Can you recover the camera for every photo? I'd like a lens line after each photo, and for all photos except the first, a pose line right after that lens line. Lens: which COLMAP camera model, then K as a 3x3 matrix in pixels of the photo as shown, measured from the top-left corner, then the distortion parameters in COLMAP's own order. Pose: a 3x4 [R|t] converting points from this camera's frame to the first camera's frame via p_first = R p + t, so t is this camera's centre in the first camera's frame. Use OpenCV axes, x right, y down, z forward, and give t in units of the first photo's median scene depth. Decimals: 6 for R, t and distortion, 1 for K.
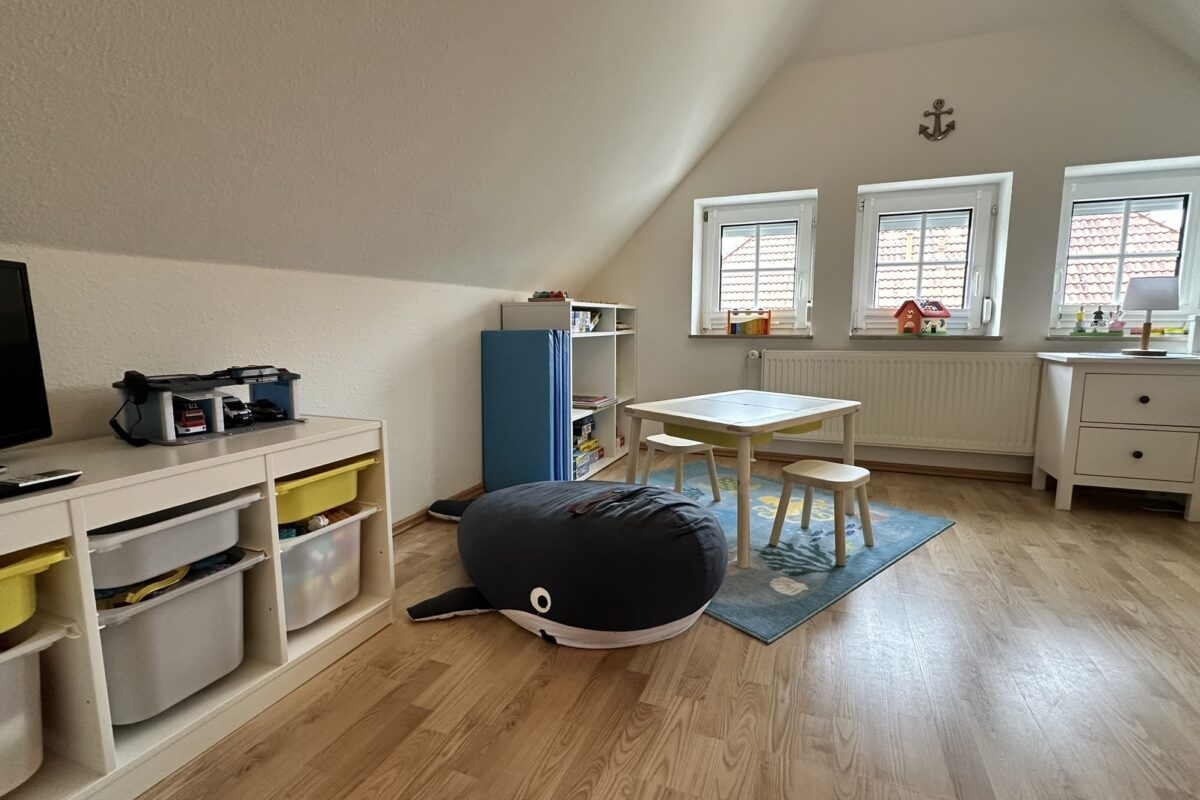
lens RADIAL K [[568.1, 0, 599.3], [0, 568.1, 399.7], [0, 0, 1]] dist [-0.004538, 0.000613]
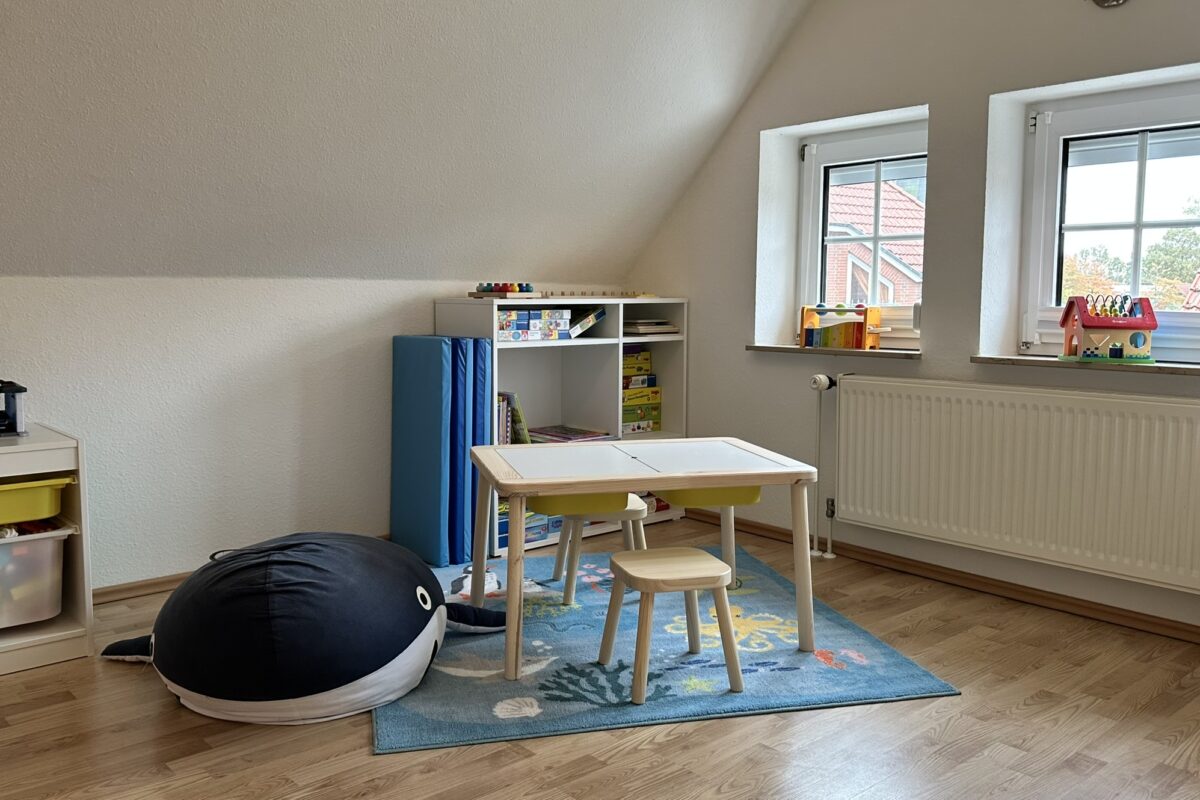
lens RADIAL K [[994.4, 0, 592.3], [0, 994.4, 392.4], [0, 0, 1]] dist [0.122148, -0.203192]
pose [[0.892311, 0.051141, -0.448514, 0.777524], [-0.066092, 0.997656, -0.017734, -0.047072], [0.446556, 0.045467, 0.893600, -0.101284]]
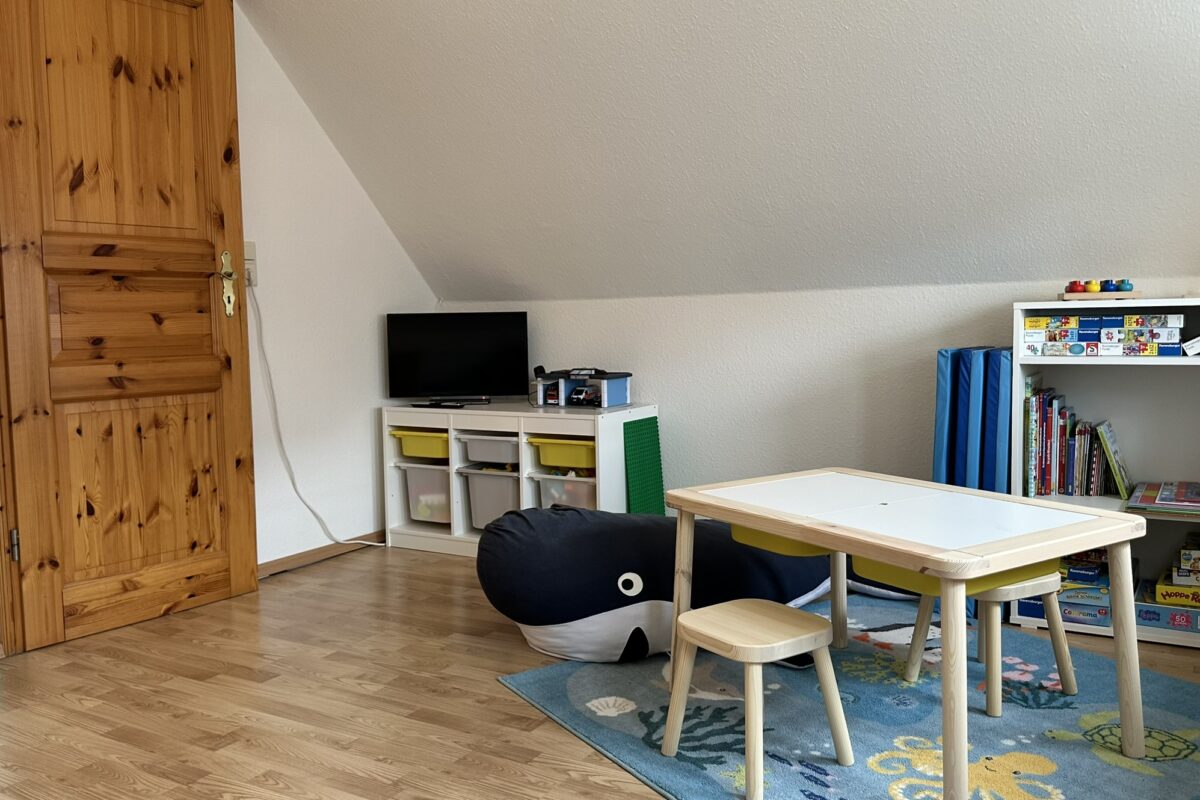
lens RADIAL K [[994.4, 0, 595.3], [0, 994.4, 384.5], [0, 0, 1]] dist [0.122148, -0.203192]
pose [[-0.163357, 0.073516, -0.983824, 1.277101], [-0.110813, 0.989542, 0.092342, -0.166471], [0.980324, 0.124105, -0.153502, 0.900542]]
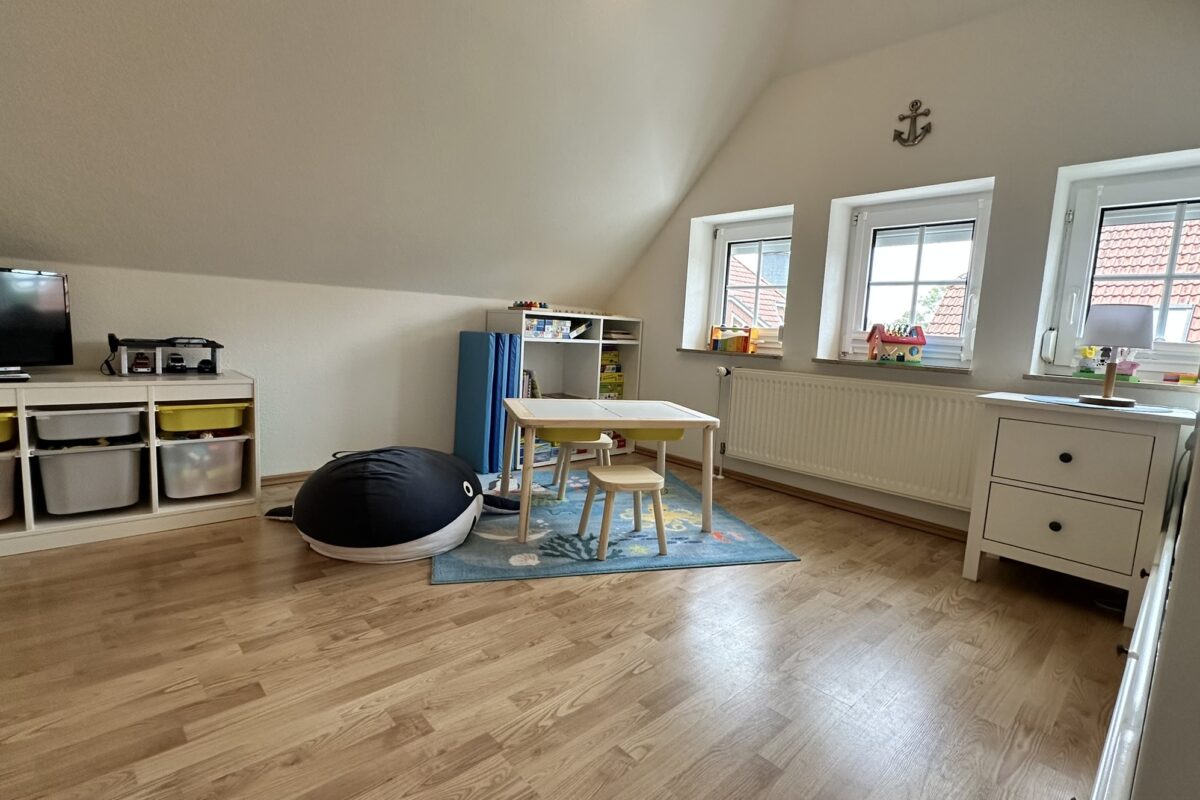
lens RADIAL K [[568.1, 0, 599.3], [0, 568.1, 399.8], [0, 0, 1]] dist [-0.004538, 0.000613]
pose [[0.901868, 0.101920, -0.419817, 0.731003], [-0.111800, 0.993730, 0.001078, -0.008664], [0.417295, 0.045963, 0.907608, 0.005761]]
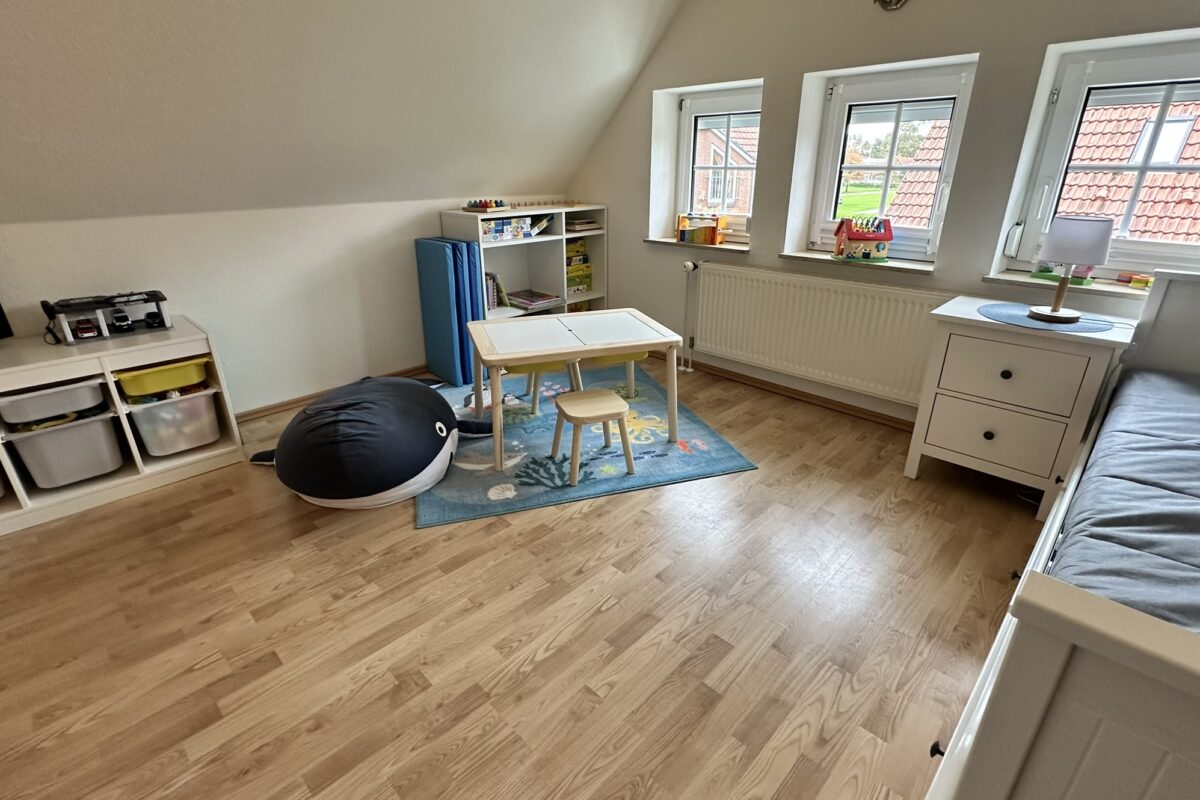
lens RADIAL K [[568.1, 0, 599.3], [0, 568.1, 399.5], [0, 0, 1]] dist [-0.004538, 0.000613]
pose [[0.920989, 0.148774, -0.360064, 0.750915], [-0.050148, 0.961797, 0.269132, -0.165698], [0.386348, -0.229811, 0.893265, 0.020001]]
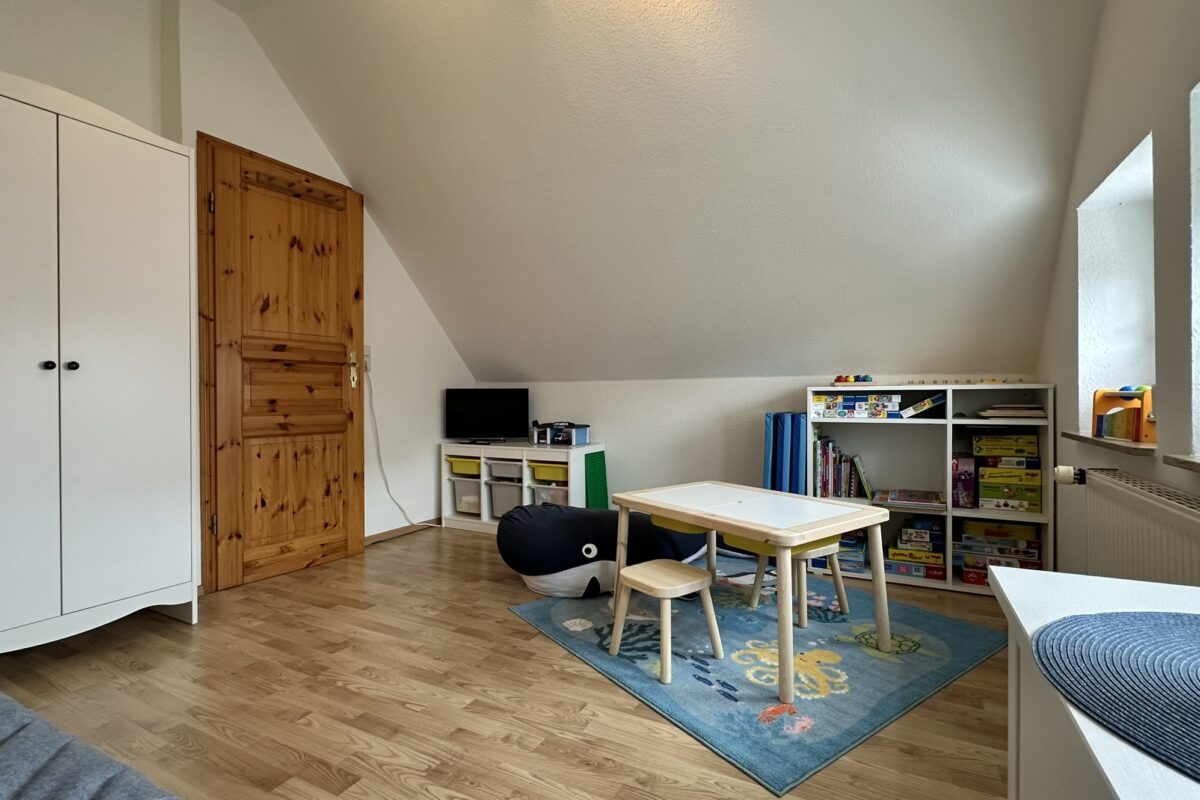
lens RADIAL K [[568.1, 0, 597.9], [0, 568.1, 394.9], [0, 0, 1]] dist [-0.004538, 0.000613]
pose [[-0.105276, 0.003708, -0.994436, 1.238365], [-0.127296, 0.991716, 0.017174, -0.154212], [0.986262, 0.128395, -0.103932, 0.882639]]
